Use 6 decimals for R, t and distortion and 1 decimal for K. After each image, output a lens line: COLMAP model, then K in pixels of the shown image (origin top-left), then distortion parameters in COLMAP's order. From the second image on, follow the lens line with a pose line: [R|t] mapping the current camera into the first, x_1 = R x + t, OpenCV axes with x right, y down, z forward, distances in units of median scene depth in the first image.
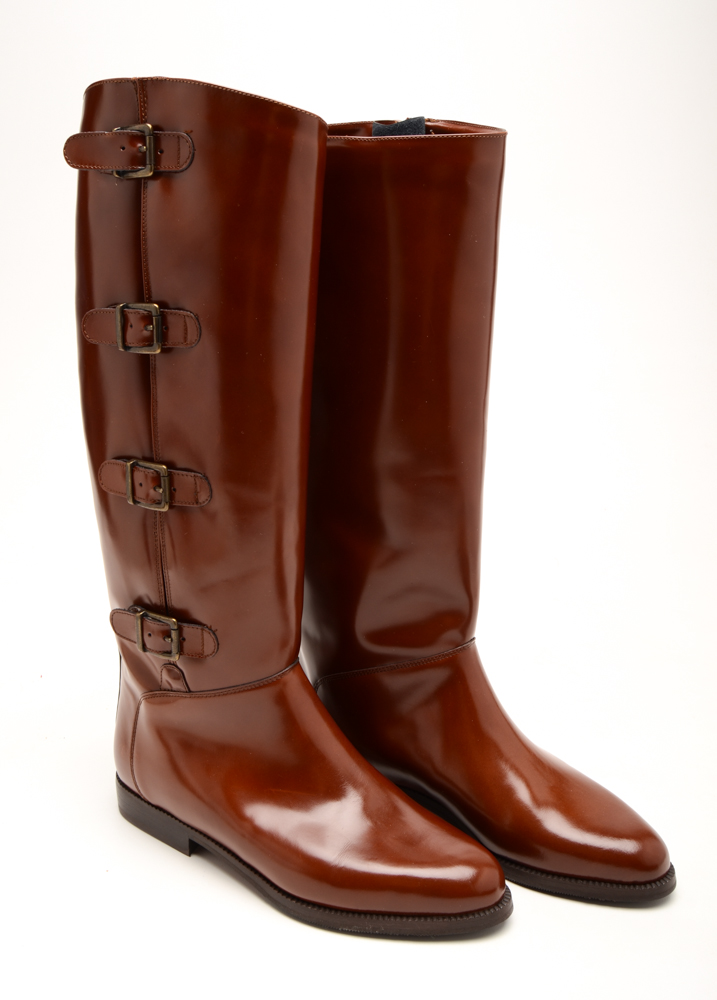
lens RADIAL K [[974.2, 0, 358.5], [0, 974.2, 500.0], [0, 0, 1]] dist [-0.012590, -0.003304]
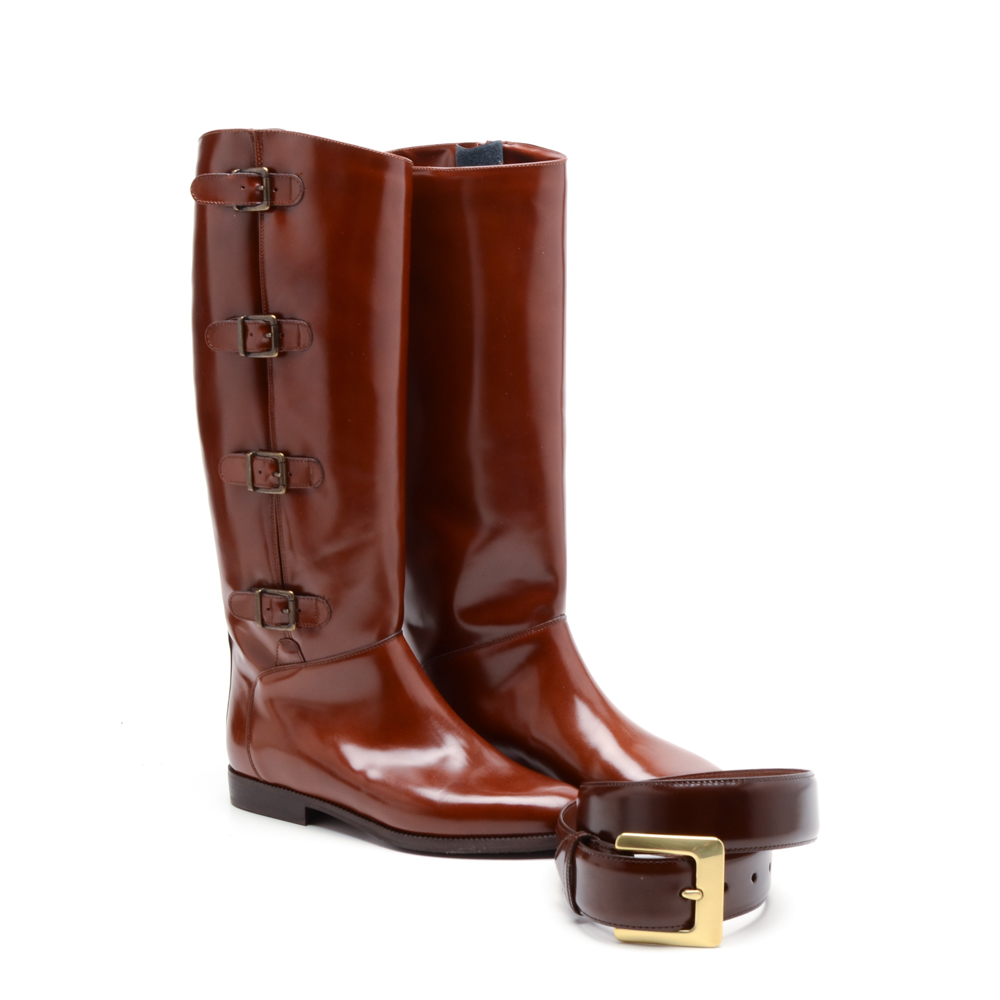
lens RADIAL K [[1385.7, 0, 500.0], [0, 1385.7, 500.0], [0, 0, 1]] dist [0.024757, 0.023074]
pose [[0.999284, -0.034102, 0.016385, 0.031262], [0.035120, 0.997167, -0.066522, 0.137804], [-0.014070, 0.067050, 0.997650, -0.640823]]
